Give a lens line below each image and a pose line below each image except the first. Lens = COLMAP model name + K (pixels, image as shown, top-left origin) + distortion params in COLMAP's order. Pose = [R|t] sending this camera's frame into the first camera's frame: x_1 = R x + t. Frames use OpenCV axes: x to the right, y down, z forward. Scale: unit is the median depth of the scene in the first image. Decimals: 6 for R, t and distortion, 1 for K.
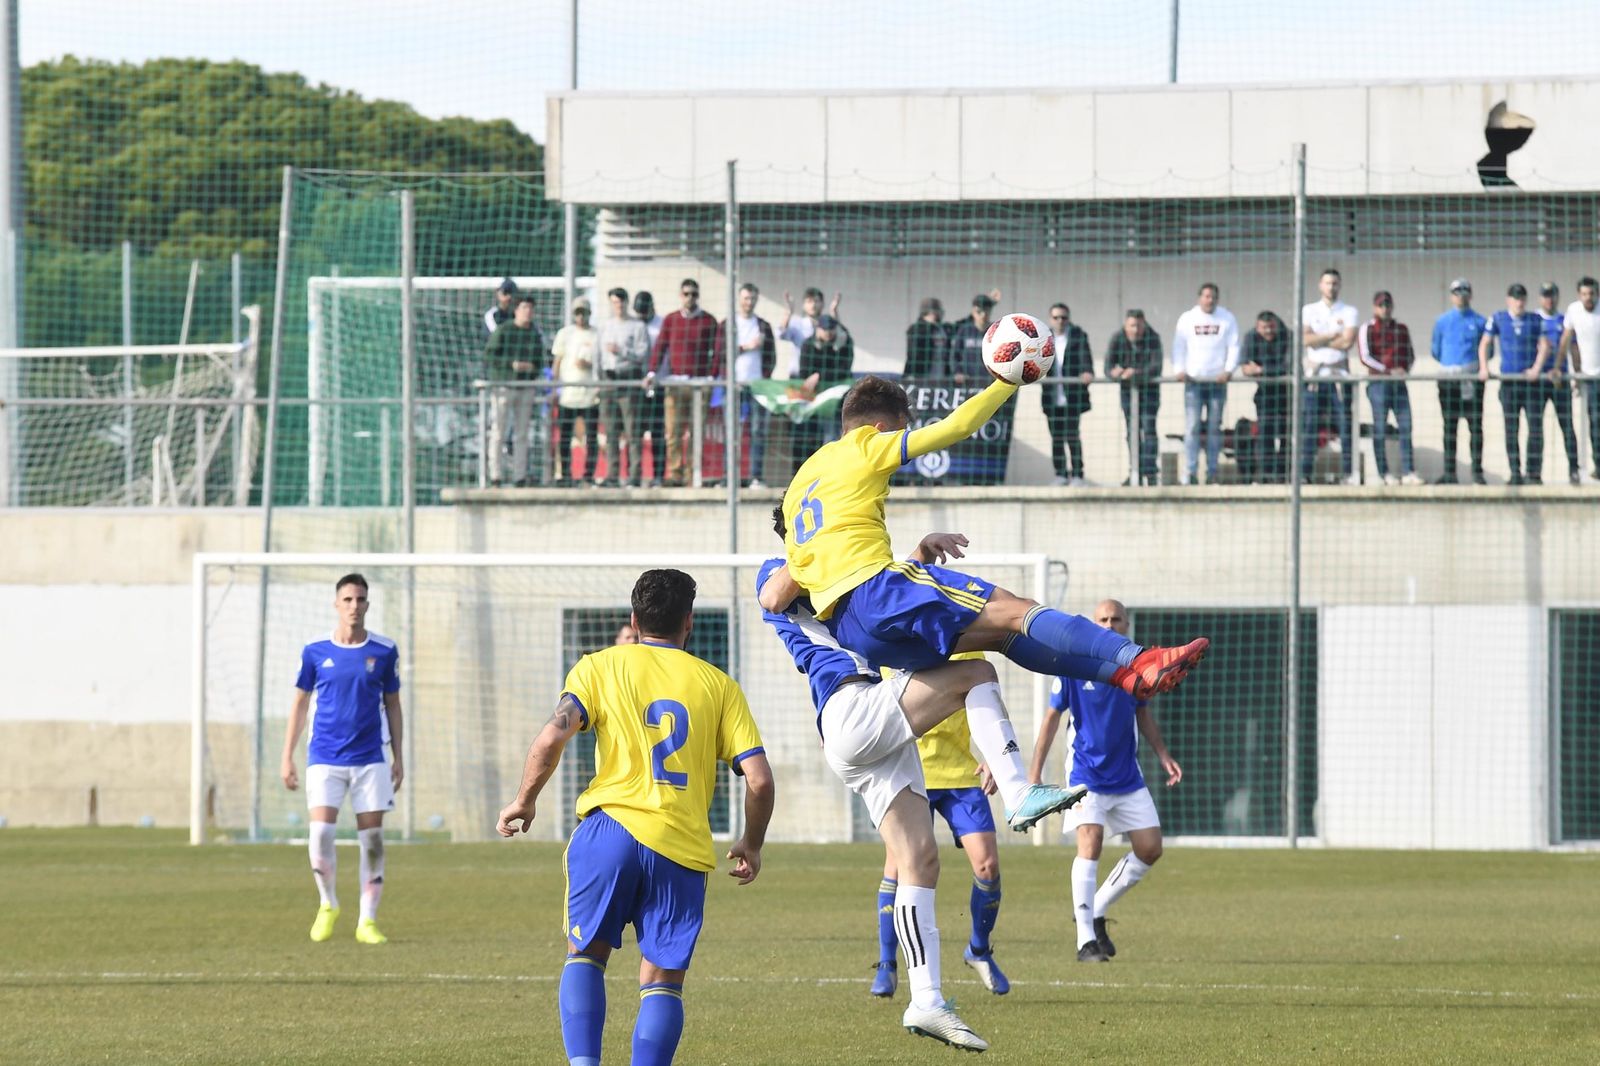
lens RADIAL K [[3781.4, 0, 1046.9], [0, 3781.4, 559.7], [0, 0, 1]] dist [0.021549, 0.192141]
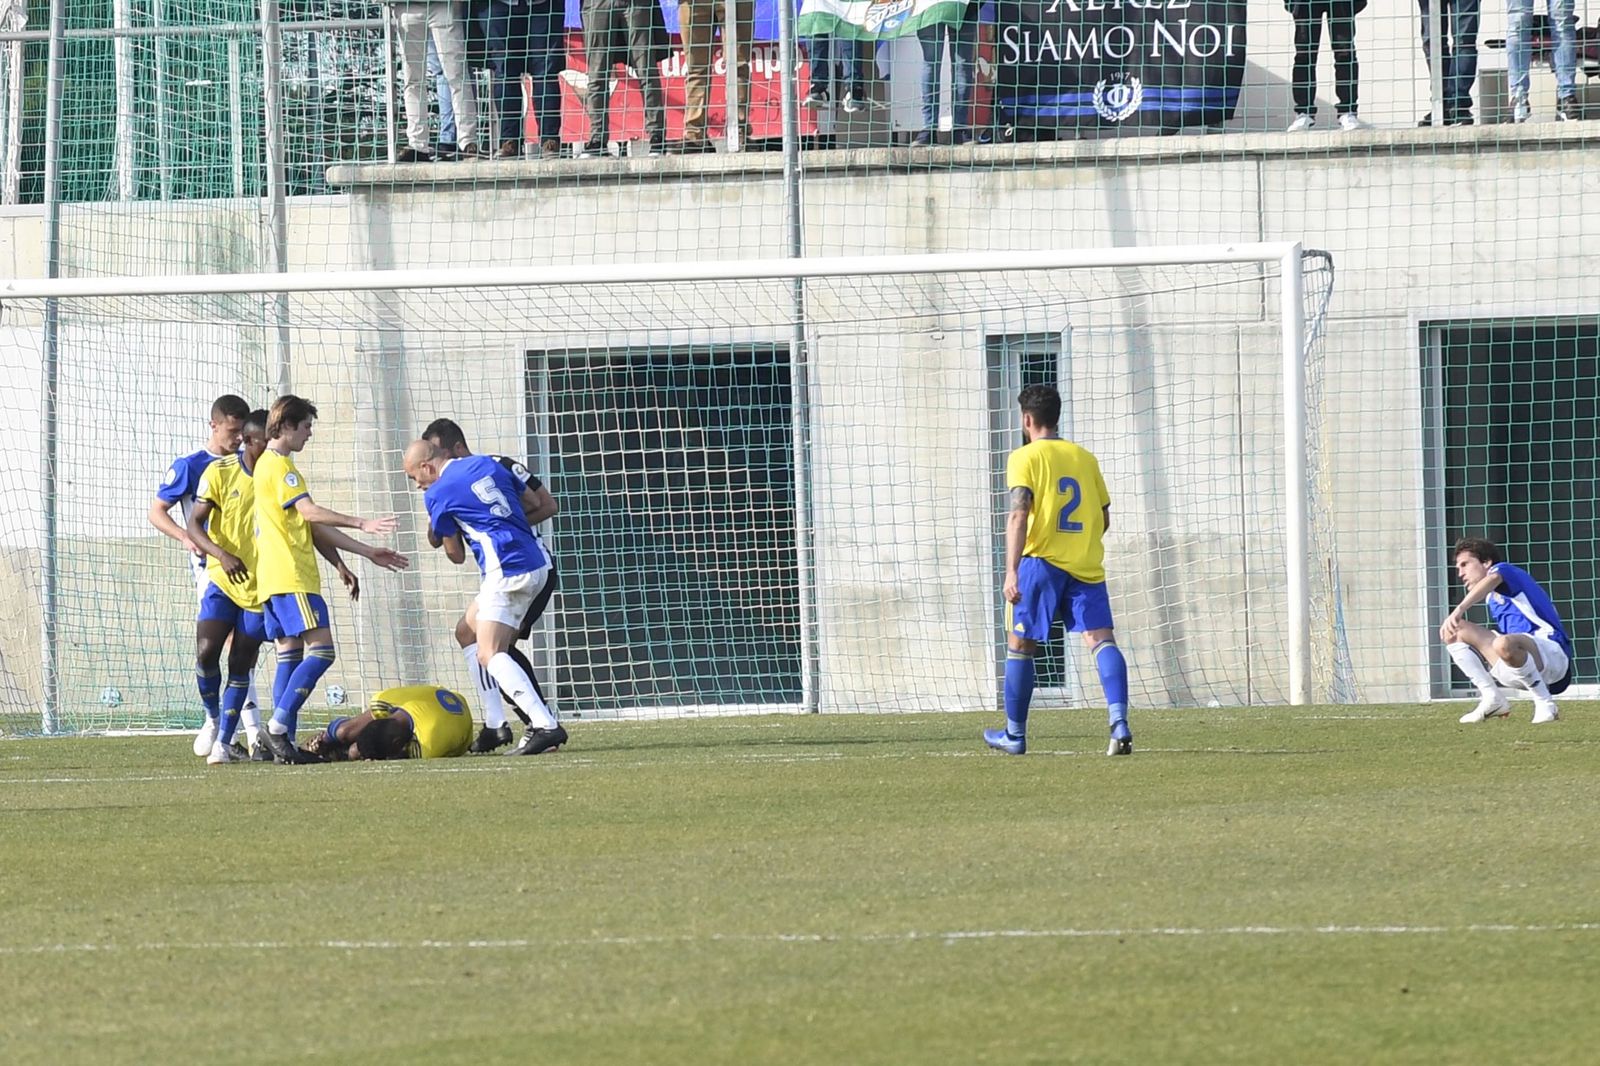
lens RADIAL K [[3781.4, 0, 1046.9], [0, 3781.4, 559.7], [0, 0, 1]] dist [0.021549, 0.192141]
pose [[0.996263, -0.023608, -0.083082, 0.009391], [0.031055, 0.995501, 0.089516, -0.006251], [0.080594, -0.091762, 0.992514, 0.380436]]
